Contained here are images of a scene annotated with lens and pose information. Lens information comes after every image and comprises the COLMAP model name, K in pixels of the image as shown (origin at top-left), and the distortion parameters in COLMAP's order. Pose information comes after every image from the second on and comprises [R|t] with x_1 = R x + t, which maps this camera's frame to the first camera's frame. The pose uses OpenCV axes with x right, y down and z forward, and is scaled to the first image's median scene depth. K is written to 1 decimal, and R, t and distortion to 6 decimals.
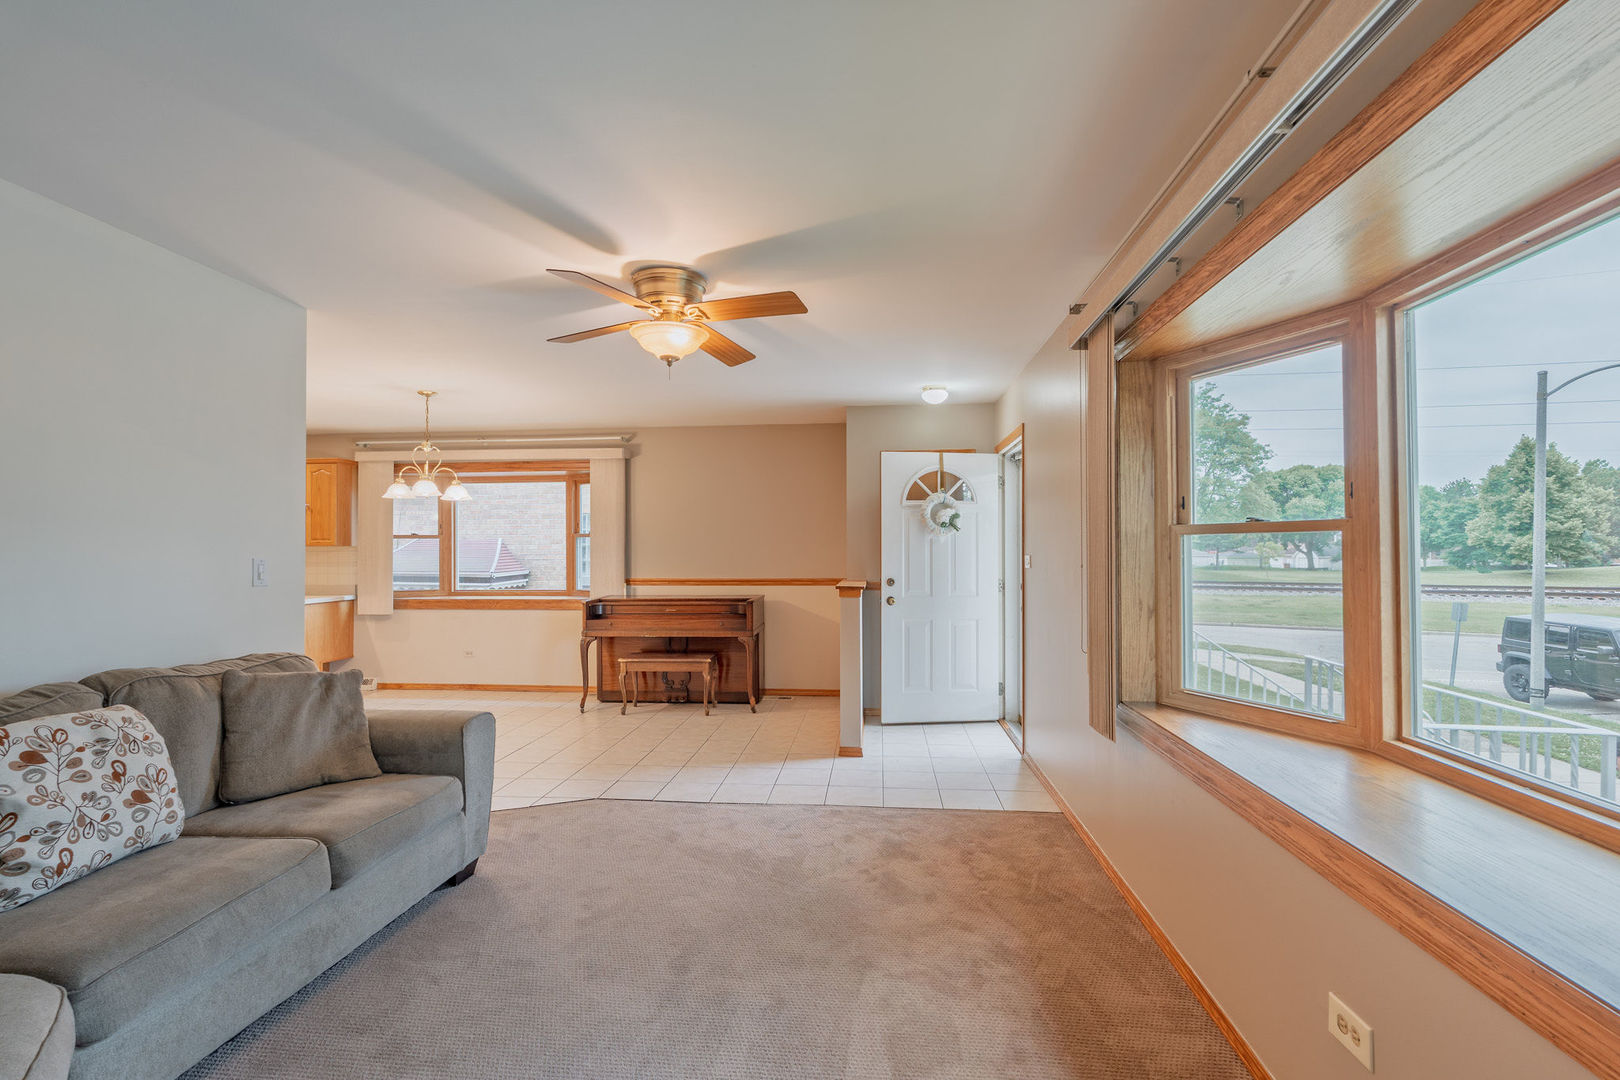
lens RADIAL K [[710.3, 0, 812.5], [0, 710.3, 542.2], [0, 0, 1]] dist [-0.004278, 0.001154]
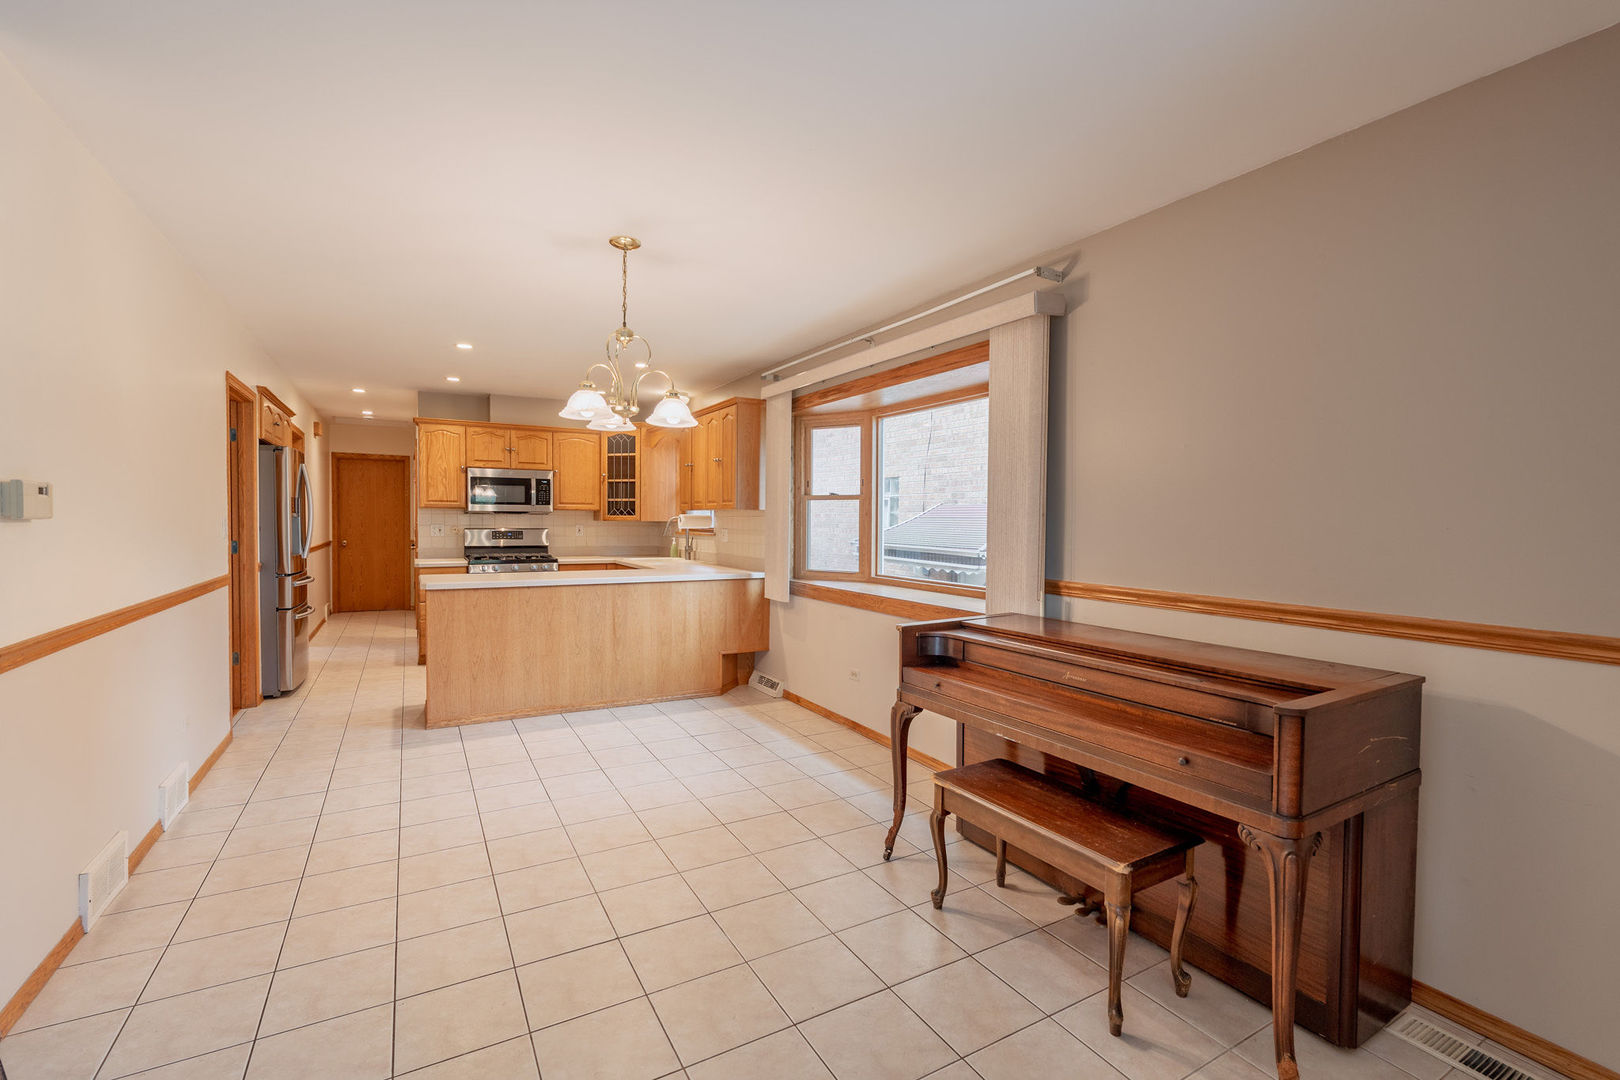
lens RADIAL K [[710.3, 0, 806.5], [0, 710.3, 533.6], [0, 0, 1]] dist [-0.004278, 0.001154]
pose [[0.567103, 0.027192, -0.823198, 0.024013], [-0.004130, 0.999536, 0.030171, 0.007934], [0.823636, -0.013710, 0.566952, 0.606704]]
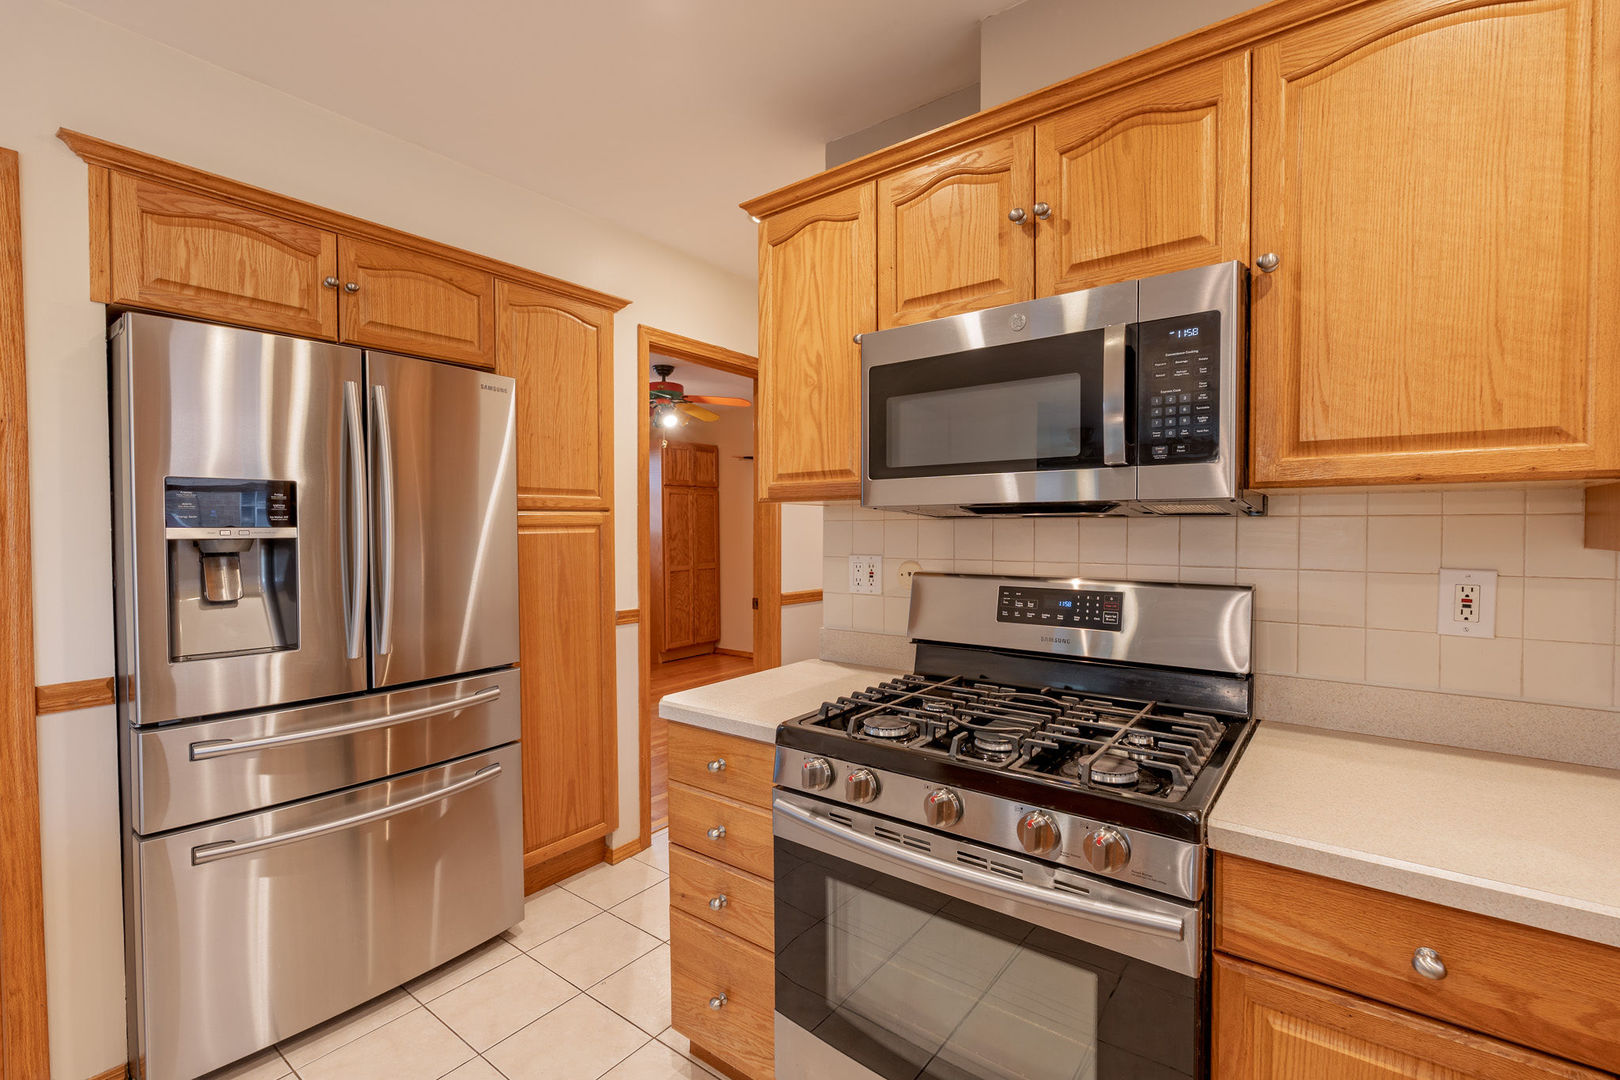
lens RADIAL K [[710.3, 0, 816.9], [0, 710.3, 542.9], [0, 0, 1]] dist [-0.004278, 0.001154]
pose [[-0.524313, 0.026243, -0.851121, -0.688753], [0.011944, 0.999653, 0.023465, 0.013440], [0.851442, 0.002137, -0.524445, 0.845459]]
